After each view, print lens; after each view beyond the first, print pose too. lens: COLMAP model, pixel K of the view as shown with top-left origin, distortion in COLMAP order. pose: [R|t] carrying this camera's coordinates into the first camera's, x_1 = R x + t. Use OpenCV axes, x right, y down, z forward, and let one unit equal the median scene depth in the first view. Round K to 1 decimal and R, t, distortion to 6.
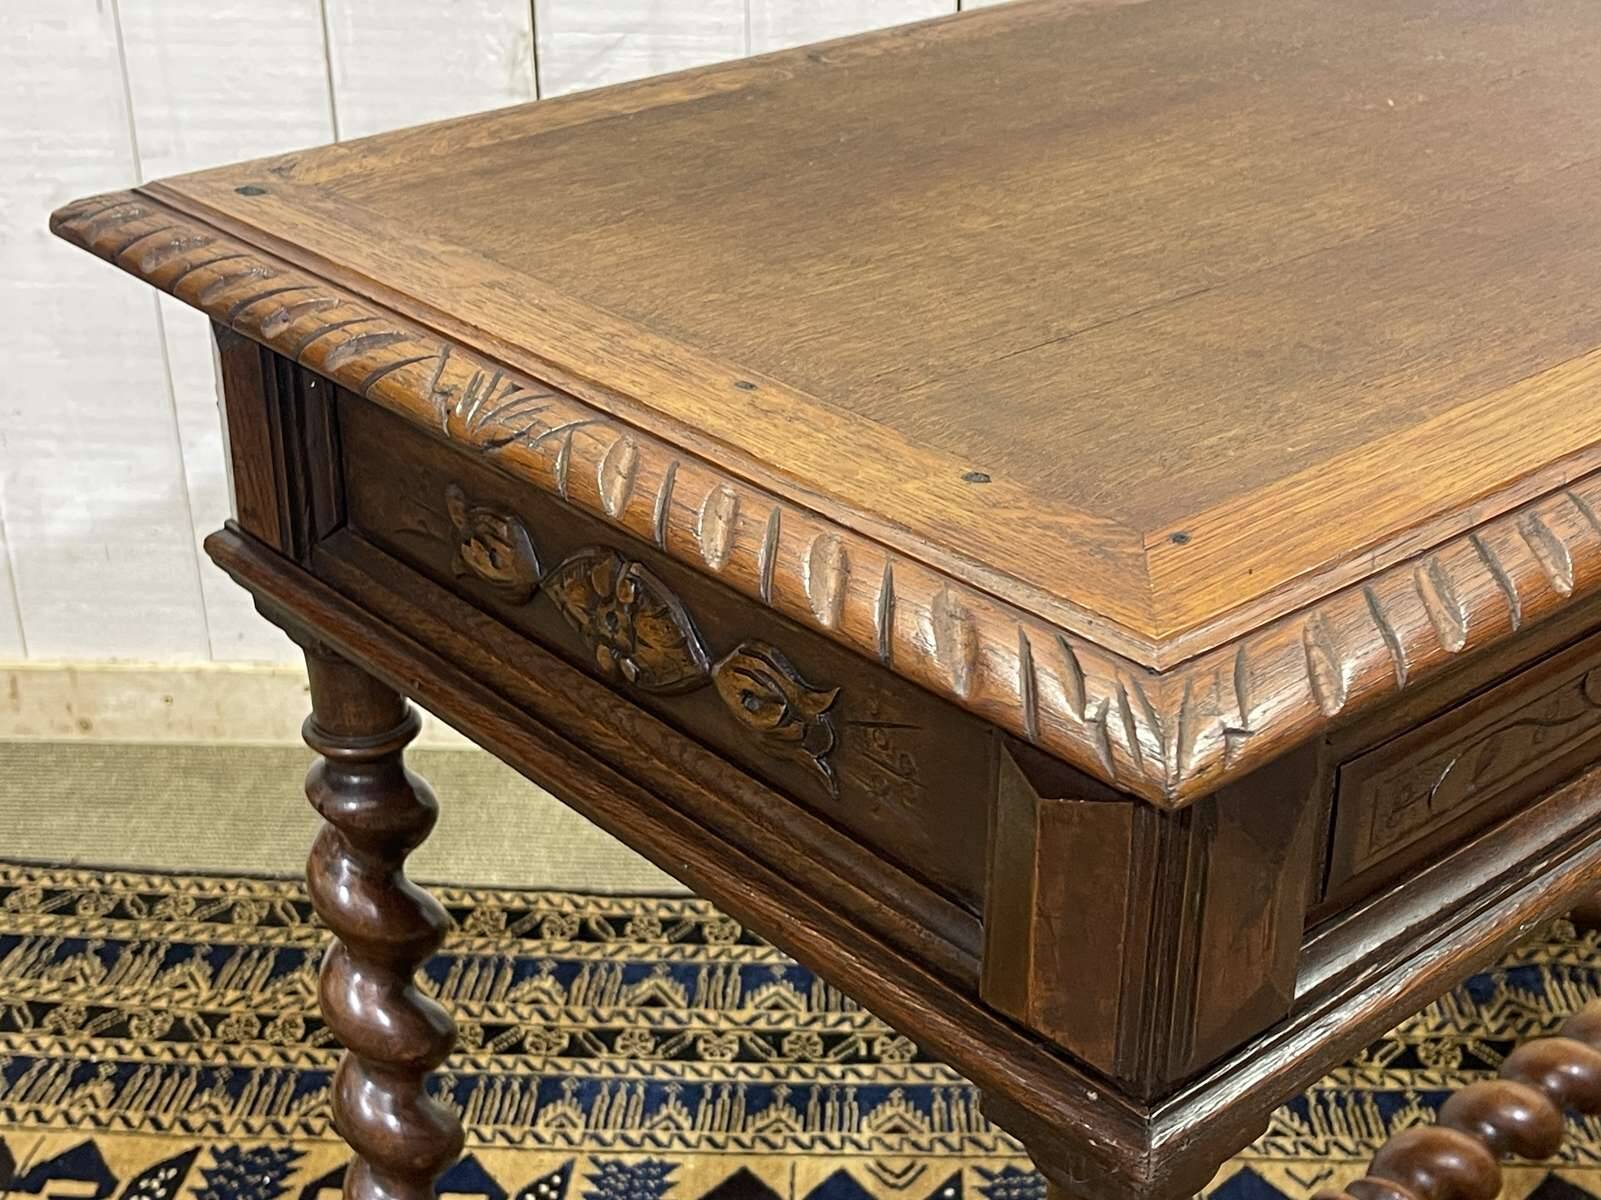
lens RADIAL K [[2292.2, 0, 798.7], [0, 2292.2, 606.2], [0, 0, 1]] dist [0.039843, 0.000000]
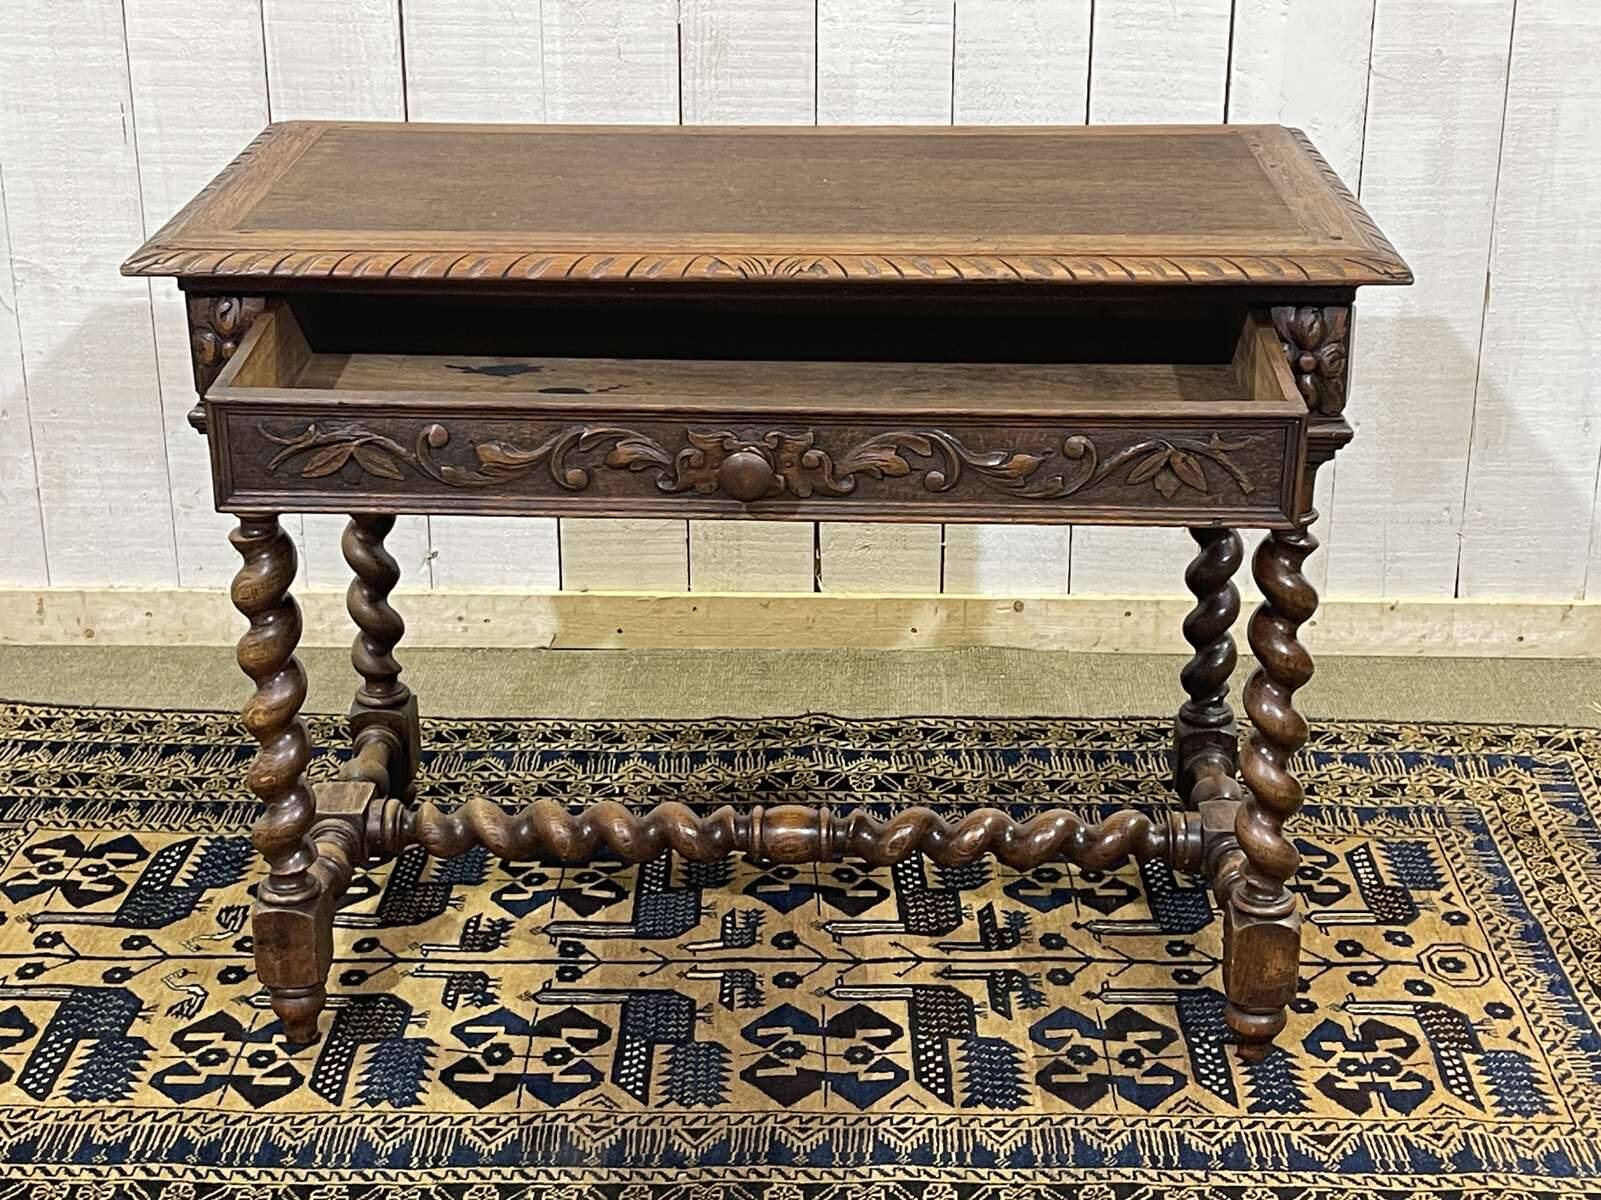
lens RADIAL K [[2590.3, 0, 813.0], [0, 2590.3, 614.7], [0, 0, 1]] dist [0.068901, 0.000000]
pose [[0.998421, -0.005639, 0.055887, 0.063479], [0.010344, 0.996391, -0.084253, 0.224135], [-0.055210, 0.084698, 0.994876, -0.796047]]
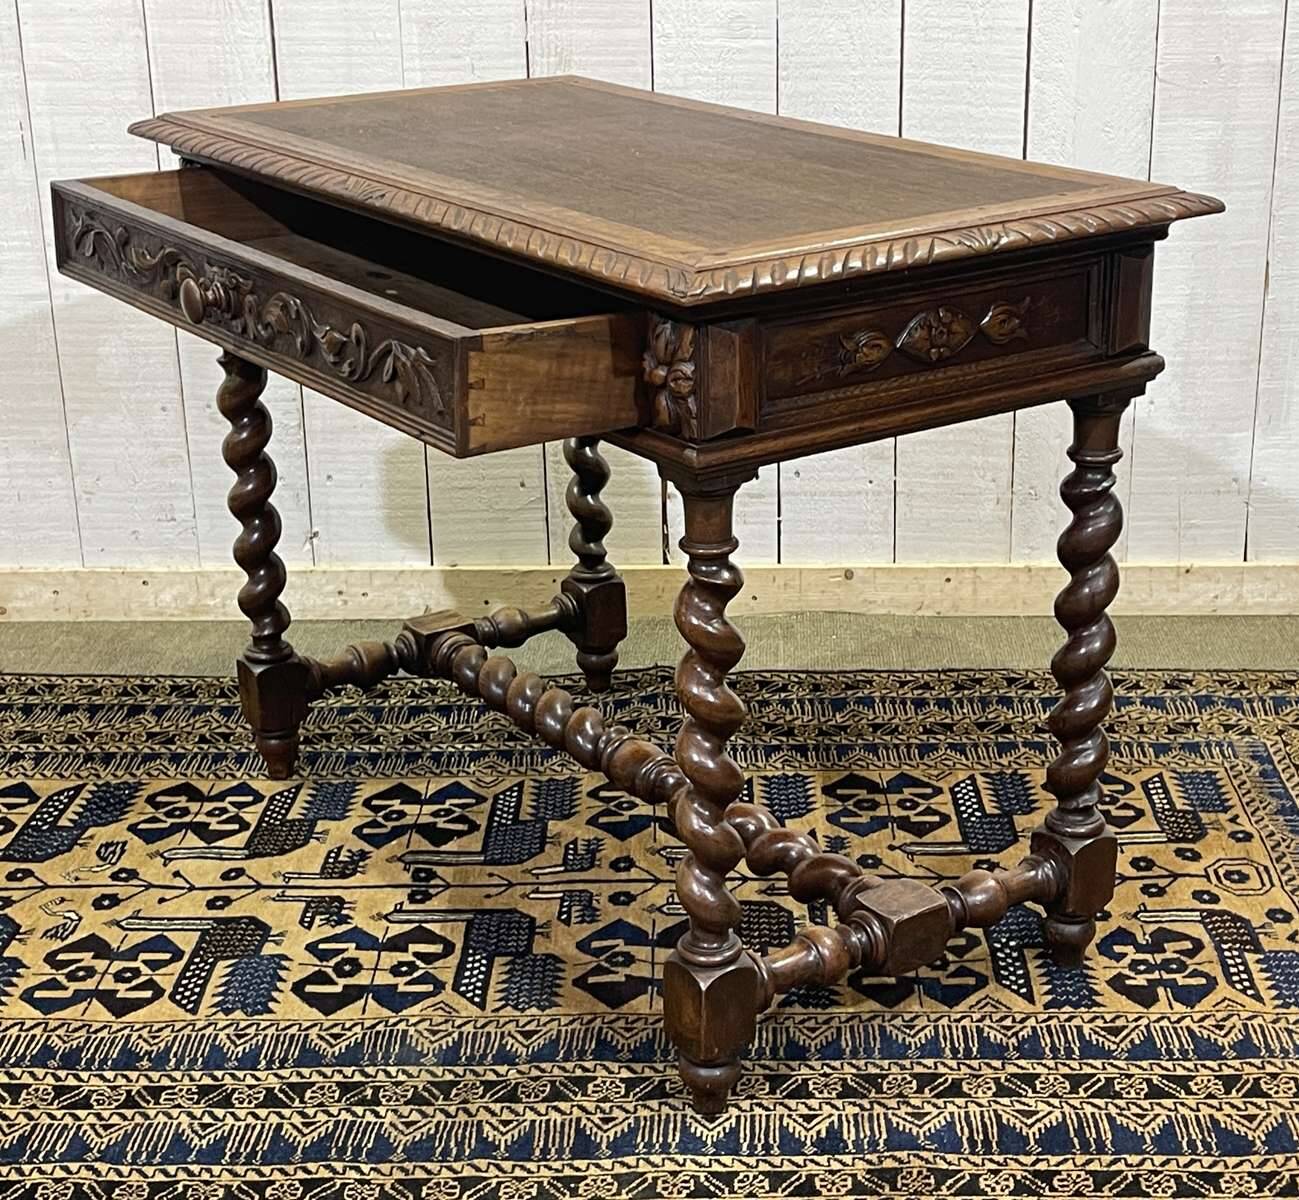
lens RADIAL K [[2236.9, 0, 735.9], [0, 2236.9, 618.0], [0, 0, 1]] dist [0.054847, 0.000000]
pose [[0.998057, -0.018486, 0.059502, 0.124266], [0.024595, 0.994313, -0.103621, 0.282061], [-0.057248, 0.104883, 0.992835, -0.691632]]
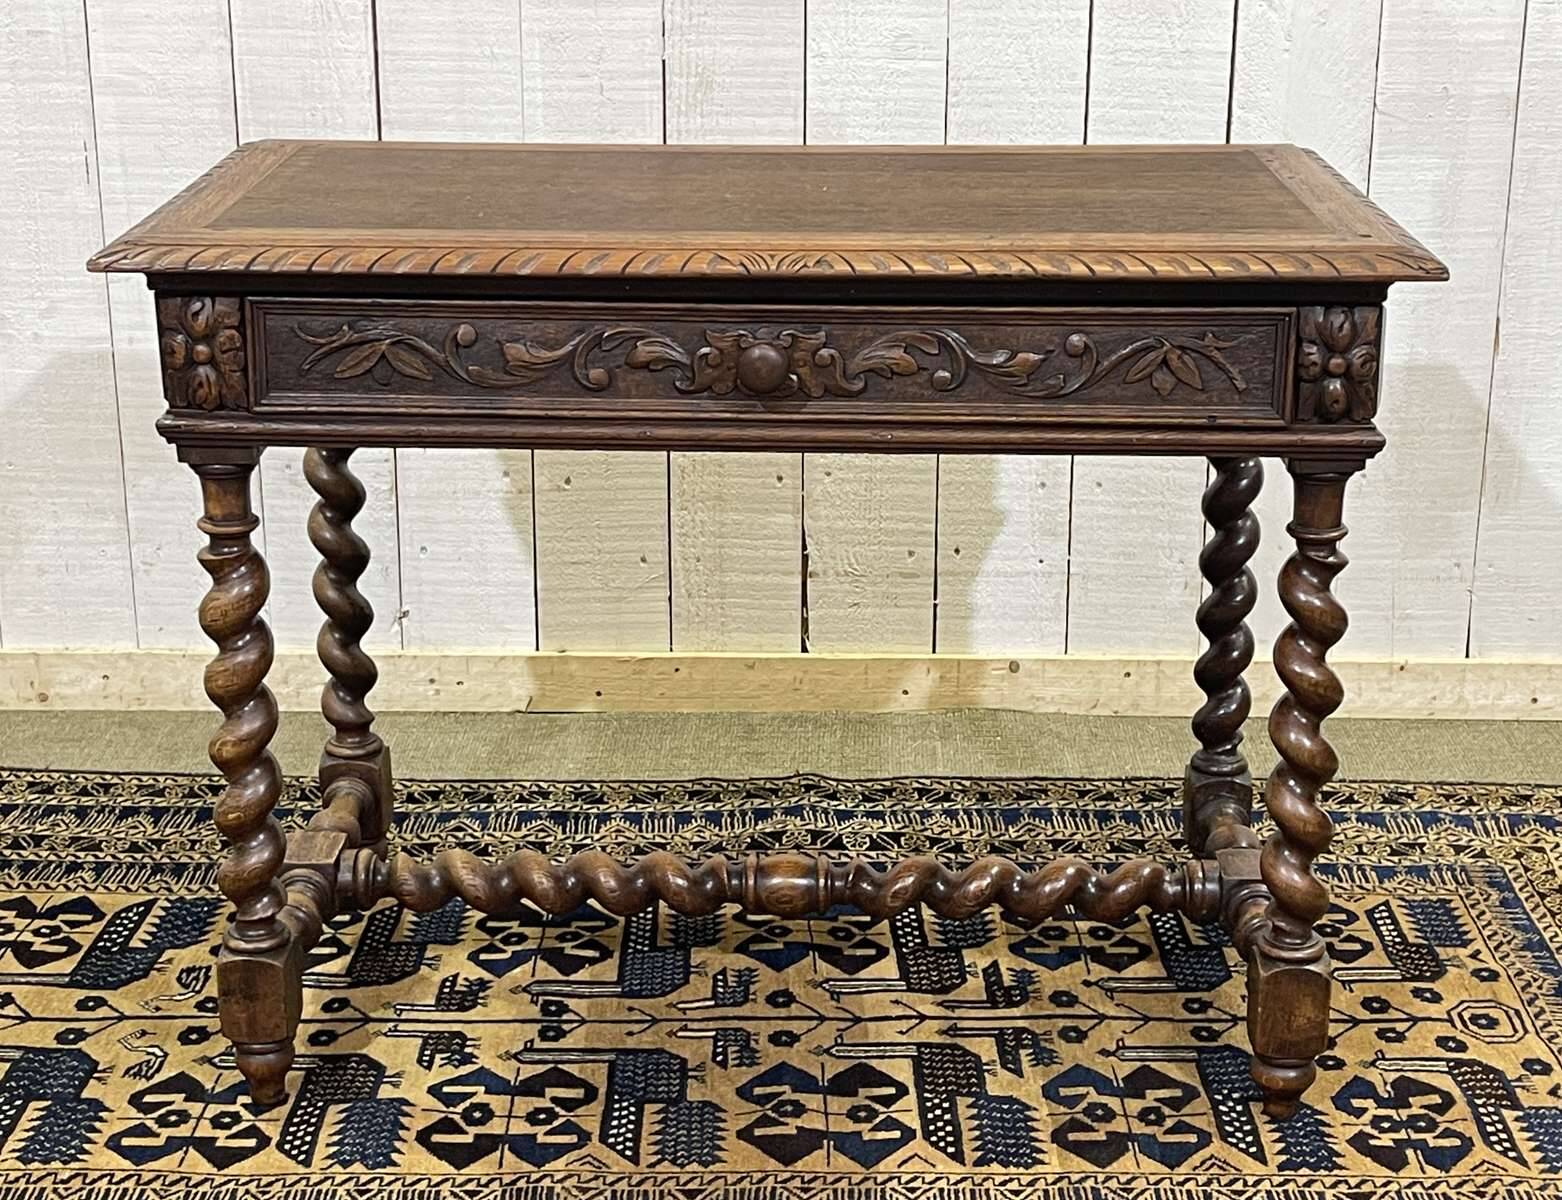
lens RADIAL K [[2616.1, 0, 804.2], [0, 2616.1, 619.6], [0, 0, 1]] dist [0.058854, 0.000000]
pose [[0.997550, -0.004265, 0.069832, 0.043020], [0.013736, 0.990652, -0.135724, 0.277405], [-0.068600, 0.136350, 0.988283, -0.727328]]
